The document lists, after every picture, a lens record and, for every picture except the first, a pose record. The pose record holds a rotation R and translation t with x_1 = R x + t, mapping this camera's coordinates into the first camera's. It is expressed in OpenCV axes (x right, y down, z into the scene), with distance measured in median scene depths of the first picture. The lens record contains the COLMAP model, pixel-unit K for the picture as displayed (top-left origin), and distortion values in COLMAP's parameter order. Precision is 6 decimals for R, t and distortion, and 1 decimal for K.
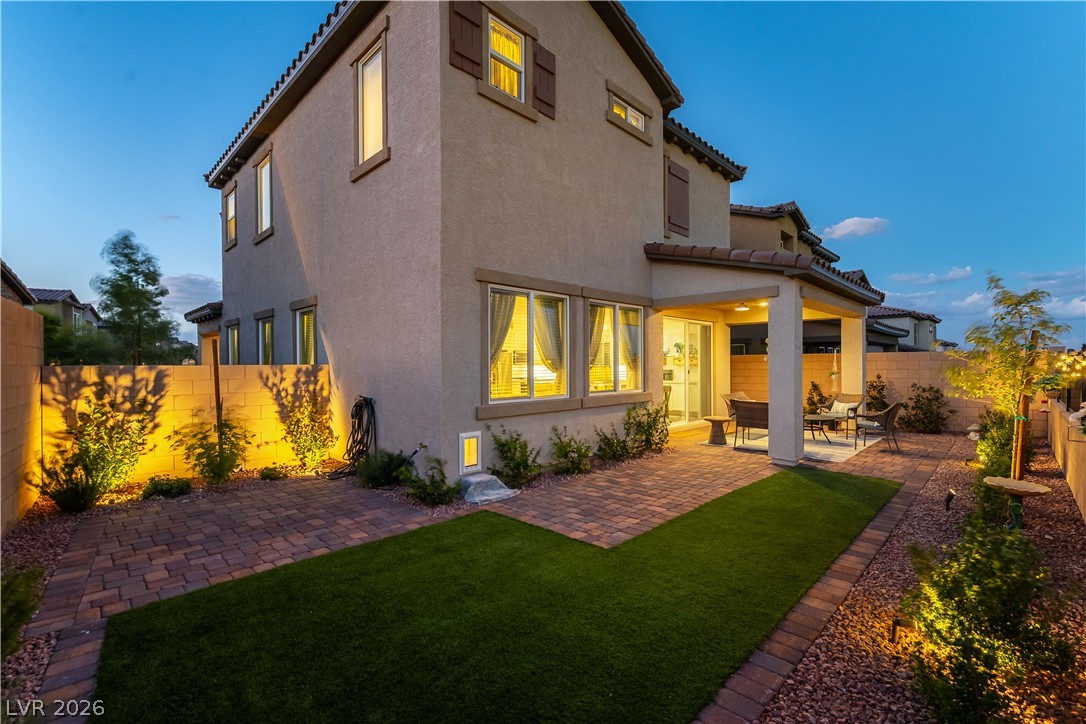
lens RADIAL K [[473.1, 0, 543.0], [0, 473.1, 362.0], [0, 0, 1]] dist [-0.000533, -0.000038]
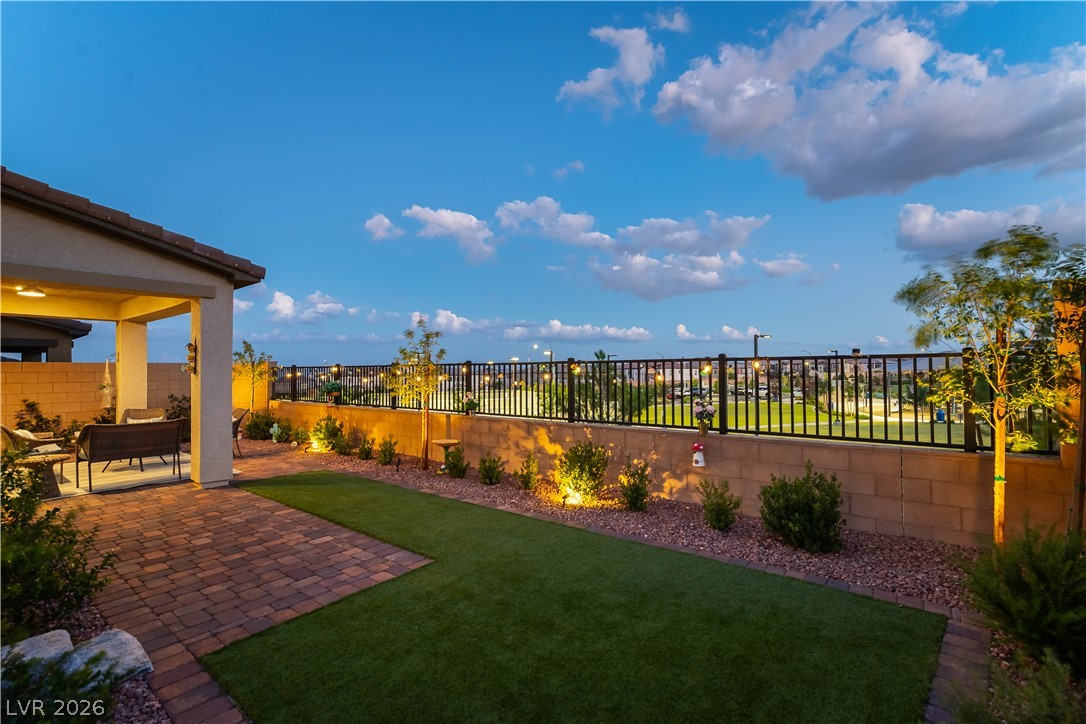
lens RADIAL K [[483.8, 0, 558.6], [0, 483.8, 361.2], [0, 0, 1]] dist [-0.001423, -0.000226]
pose [[-0.121181, 0.020411, 0.992421, -0.685512], [0.005454, 0.999787, -0.019896, 0.001226], [-0.992615, 0.003002, -0.121266, 0.657737]]
